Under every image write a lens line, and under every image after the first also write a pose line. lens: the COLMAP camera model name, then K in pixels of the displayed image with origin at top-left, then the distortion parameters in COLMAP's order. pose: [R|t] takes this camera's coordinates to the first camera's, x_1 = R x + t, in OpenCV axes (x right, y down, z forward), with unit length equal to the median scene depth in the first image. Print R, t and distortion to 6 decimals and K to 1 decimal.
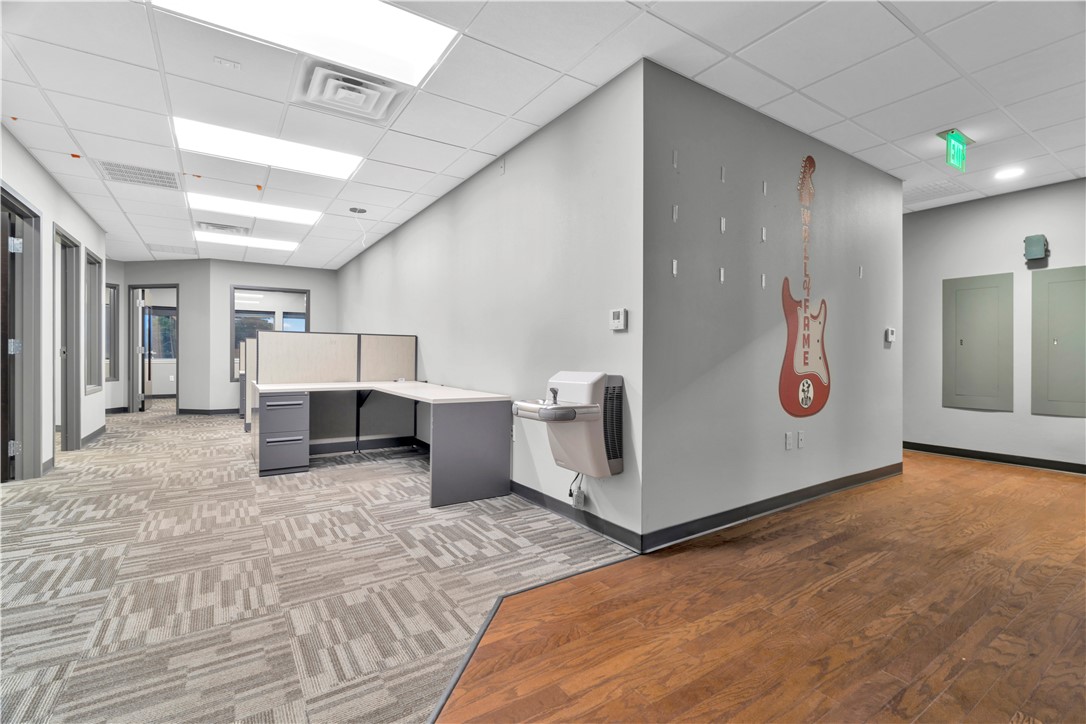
lens RADIAL K [[494.4, 0, 563.7], [0, 494.4, 354.4], [0, 0, 1]] dist [-0.008775, 0.001823]
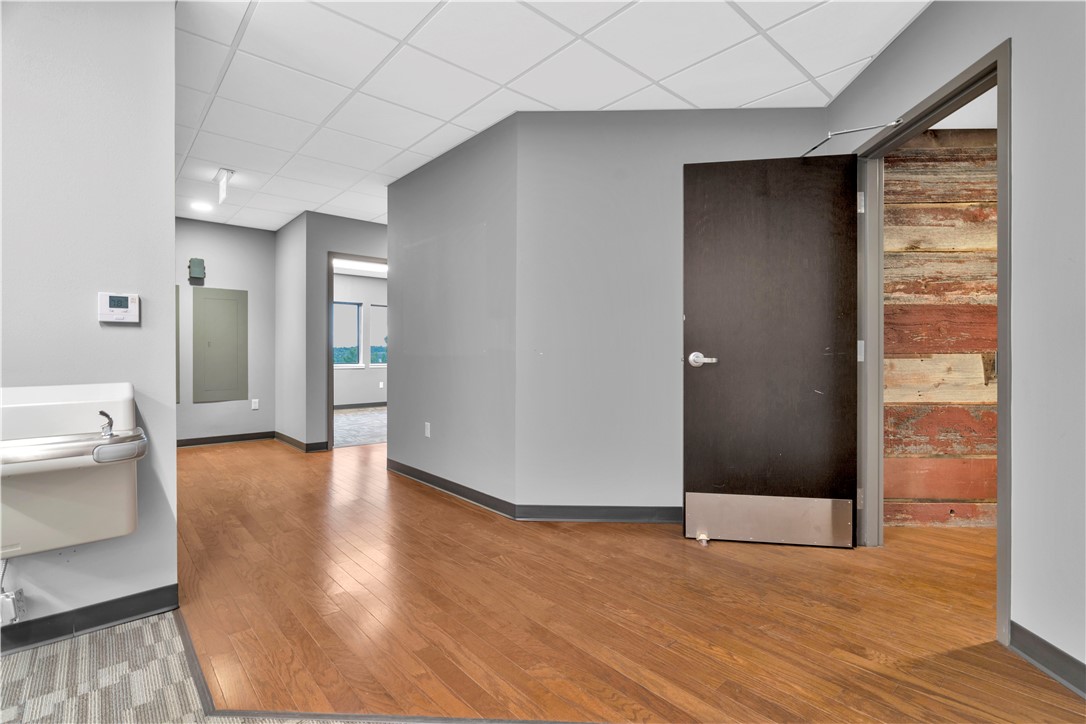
lens RADIAL K [[494.4, 0, 544.0], [0, 494.4, 357.8], [0, 0, 1]] dist [-0.008775, 0.001823]
pose [[-0.123983, -0.007716, 0.992254, -0.695256], [-0.003895, 0.999966, 0.007289, -0.007151], [-0.992277, -0.002961, -0.124009, 0.508473]]
